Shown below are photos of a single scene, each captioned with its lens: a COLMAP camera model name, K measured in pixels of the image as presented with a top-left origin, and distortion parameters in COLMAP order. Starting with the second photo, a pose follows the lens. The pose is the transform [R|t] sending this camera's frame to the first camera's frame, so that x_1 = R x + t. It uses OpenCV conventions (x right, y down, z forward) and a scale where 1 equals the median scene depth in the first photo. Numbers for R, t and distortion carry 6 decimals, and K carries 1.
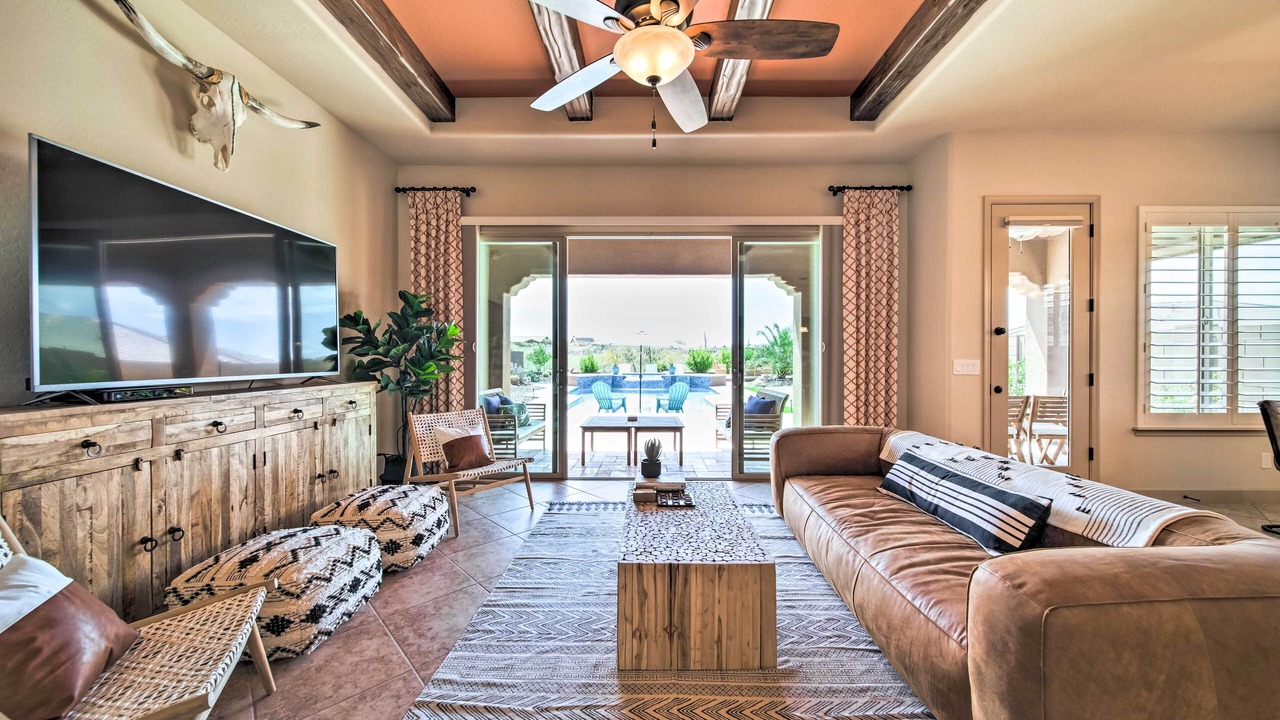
lens RADIAL K [[460.3, 0, 646.7], [0, 460.3, 359.4], [0, 0, 1]] dist [-0.000392, -0.002818]
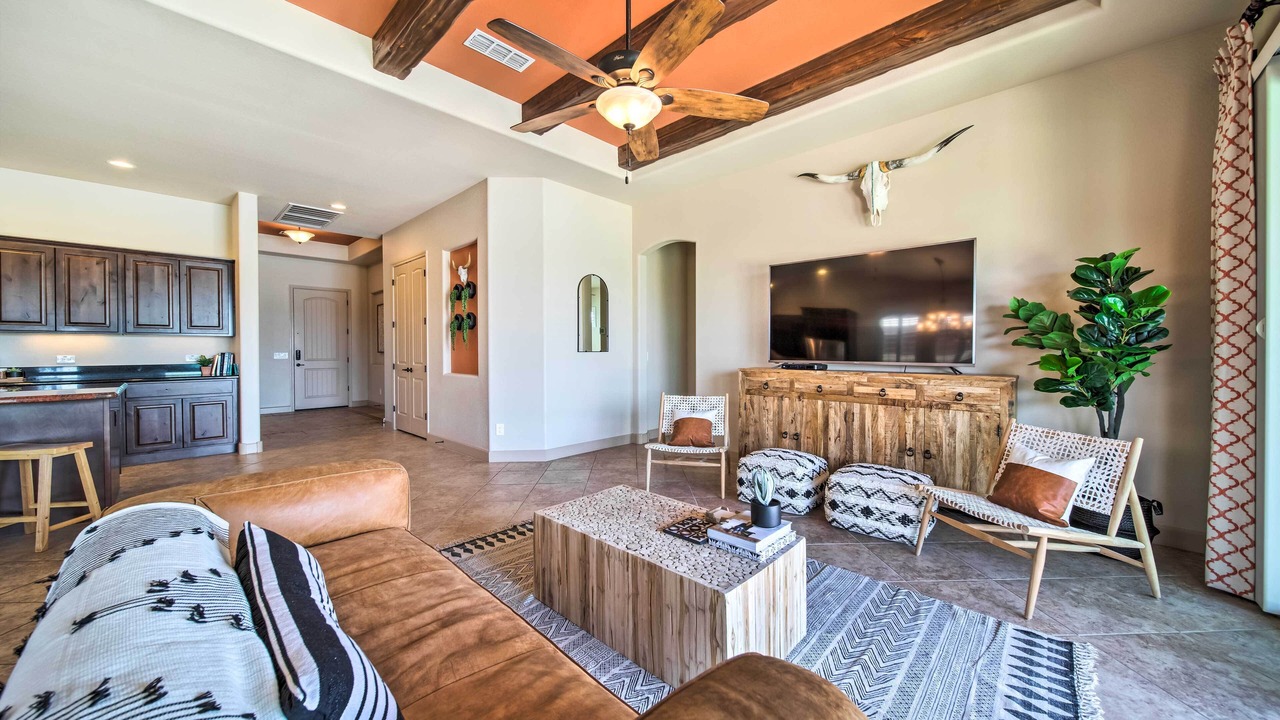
lens RADIAL K [[460.3, 0, 646.7], [0, 460.3, 359.4], [0, 0, 1]] dist [-0.000392, -0.002818]
pose [[-0.692510, 0.018304, -0.721176, 0.736378], [-0.003632, 0.999577, 0.028857, -0.014012], [0.721399, 0.022603, -0.692151, 1.585022]]
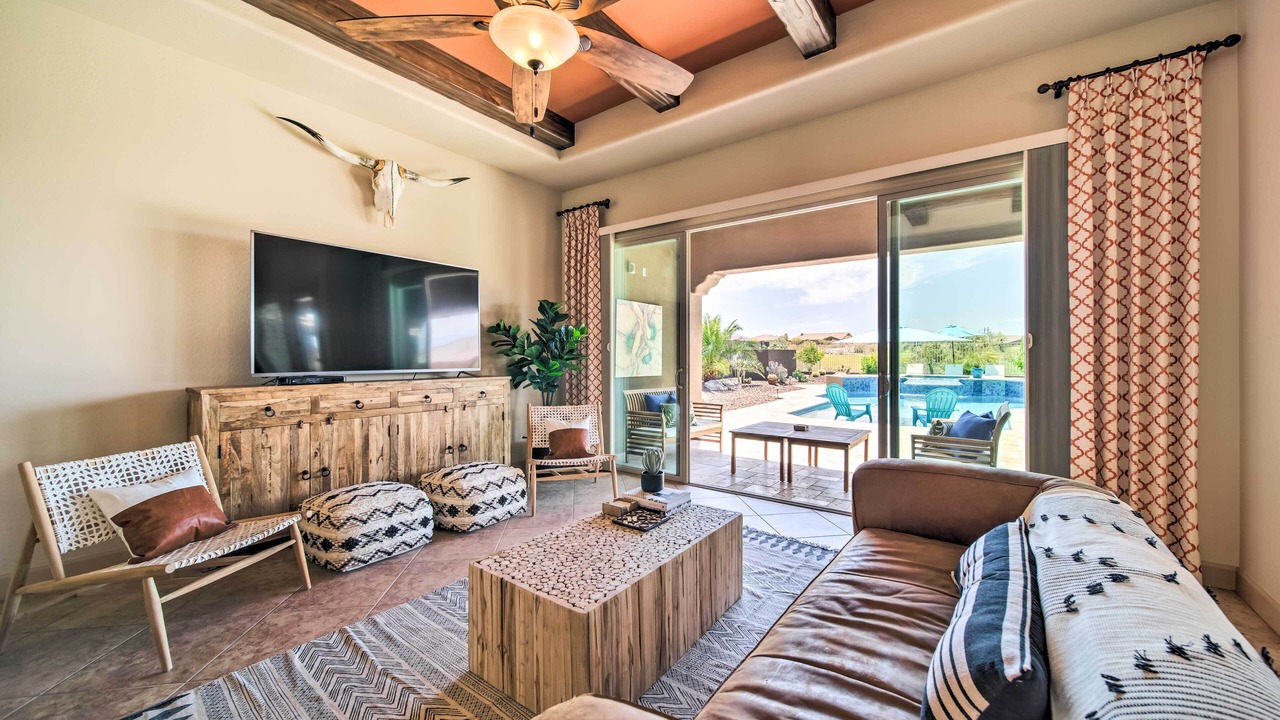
lens RADIAL K [[472.5, 0, 648.0], [0, 472.5, 355.5], [0, 0, 1]] dist [0.000721, -0.003115]
pose [[0.804505, -0.000713, -0.593945, 0.648239], [-0.002151, 0.999989, -0.004115, -0.005506], [0.593941, 0.004588, 0.804495, 0.301051]]
